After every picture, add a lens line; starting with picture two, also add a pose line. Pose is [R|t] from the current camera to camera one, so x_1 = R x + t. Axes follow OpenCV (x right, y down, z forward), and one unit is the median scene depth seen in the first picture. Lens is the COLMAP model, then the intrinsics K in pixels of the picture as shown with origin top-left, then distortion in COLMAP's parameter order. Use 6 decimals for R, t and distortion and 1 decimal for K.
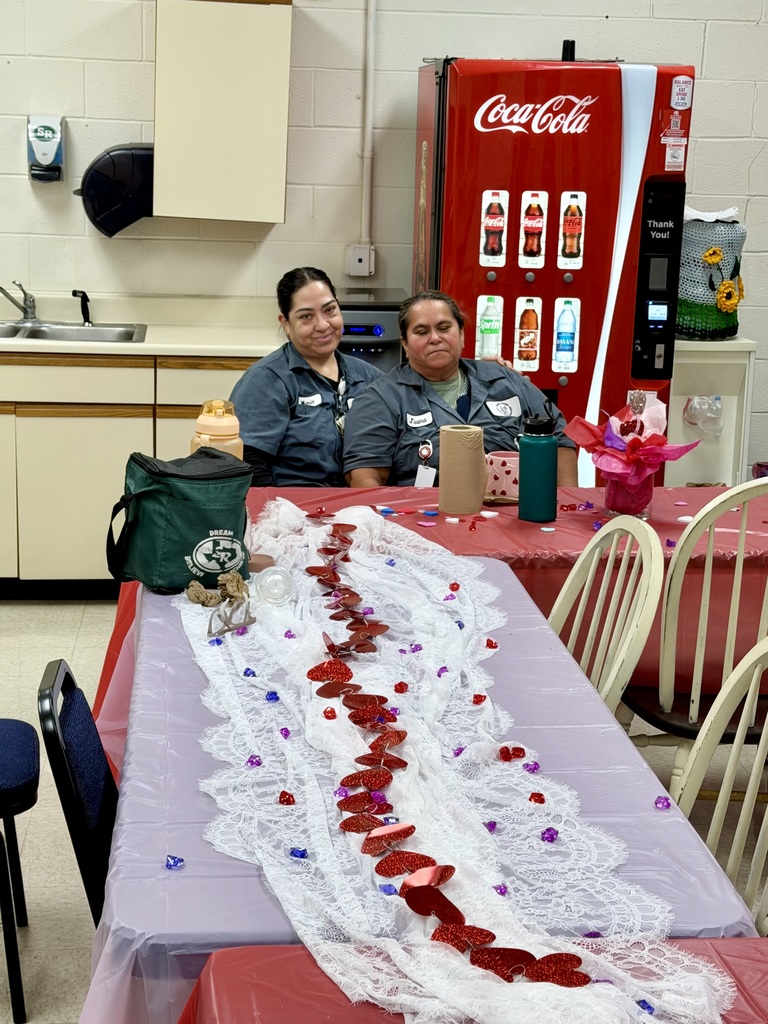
lens RADIAL K [[1744.7, 0, 383.4], [0, 1744.7, 511.6], [0, 0, 1]] dist [0.043458, 0.000000]
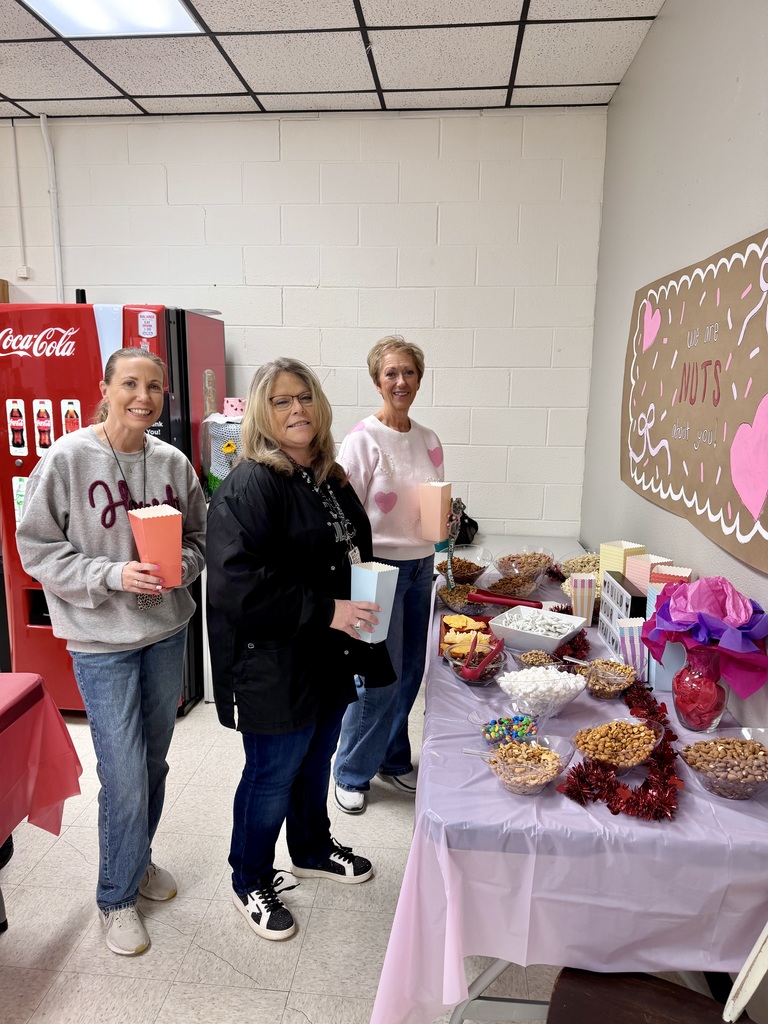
lens RADIAL K [[728.6, 0, 385.9], [0, 728.6, 514.6], [0, 0, 1]] dist [0.006100, 0.000388]
pose [[0.983448, 0.016297, -0.180454, 0.447607], [-0.024691, 0.998710, -0.044366, -0.077268], [0.179498, 0.048087, 0.982582, 0.503019]]
